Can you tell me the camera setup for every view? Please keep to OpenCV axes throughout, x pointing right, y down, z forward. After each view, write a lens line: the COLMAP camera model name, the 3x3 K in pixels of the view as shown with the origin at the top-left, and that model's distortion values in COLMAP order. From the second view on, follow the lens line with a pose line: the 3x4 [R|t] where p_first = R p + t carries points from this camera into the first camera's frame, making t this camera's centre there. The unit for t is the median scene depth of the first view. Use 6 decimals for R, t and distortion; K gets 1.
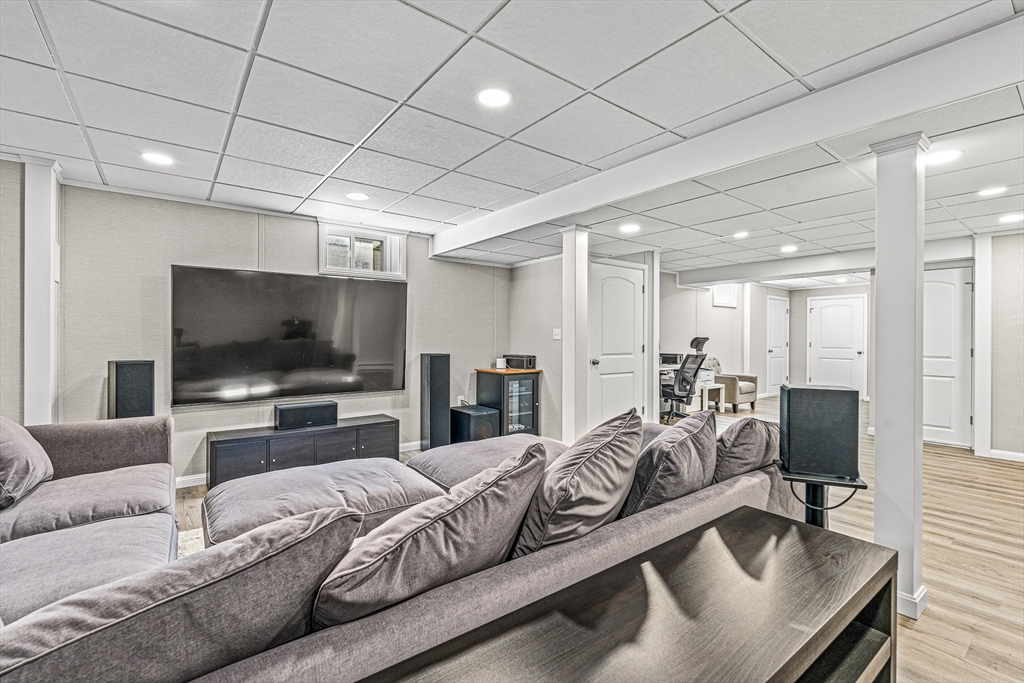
lens RADIAL K [[451.5, 0, 511.0], [0, 451.5, 339.6], [0, 0, 1]] dist [-0.005616, 0.000677]
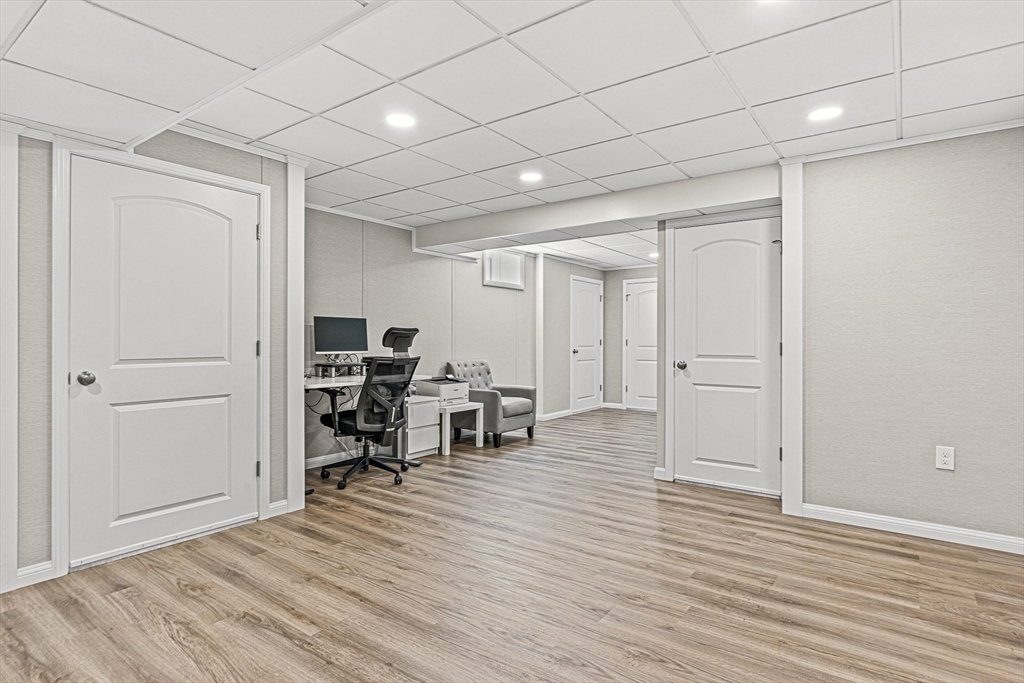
lens RADIAL K [[519.4, 0, 518.6], [0, 519.4, 343.0], [0, 0, 1]] dist [0.000622, 0.001399]
pose [[0.960708, -0.006786, 0.277478, 0.328279], [0.006247, 0.999976, 0.002825, 0.011354], [-0.277491, -0.000980, 0.960728, 0.278249]]
